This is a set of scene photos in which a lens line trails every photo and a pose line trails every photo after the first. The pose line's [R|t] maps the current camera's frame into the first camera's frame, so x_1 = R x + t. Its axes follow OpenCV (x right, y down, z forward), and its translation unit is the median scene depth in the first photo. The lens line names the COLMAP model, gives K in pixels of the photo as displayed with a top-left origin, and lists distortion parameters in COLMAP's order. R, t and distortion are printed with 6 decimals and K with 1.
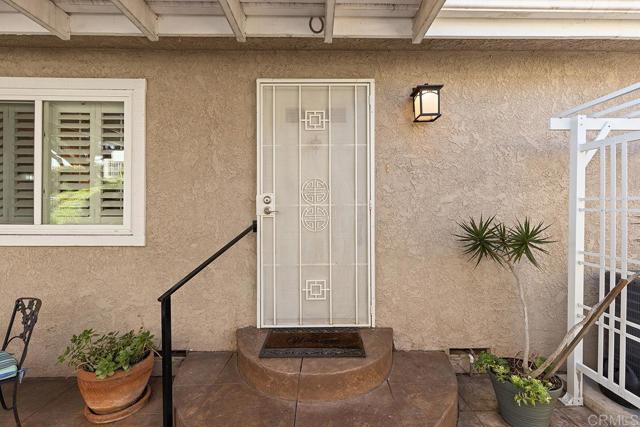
lens RADIAL K [[291.6, 0, 320.1], [0, 291.6, 209.0], [0, 0, 1]] dist [0.010783, 0.000861]
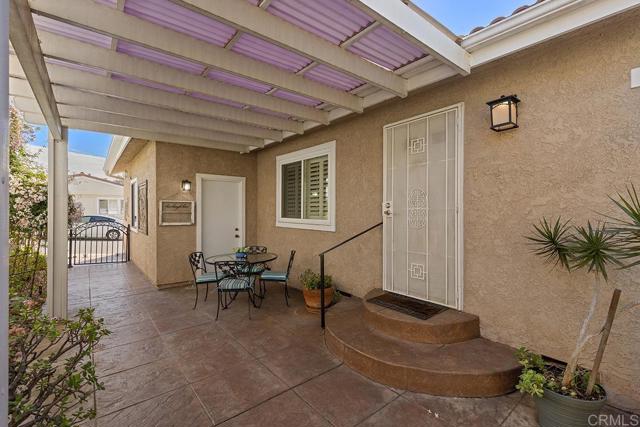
lens RADIAL K [[291.6, 0, 323.1], [0, 291.6, 212.4], [0, 0, 1]] dist [0.010783, 0.000861]
pose [[0.620230, 0.003957, -0.784410, 0.774753], [-0.004381, 0.999989, 0.001580, 0.003520], [0.784407, 0.002457, 0.620241, -0.183696]]
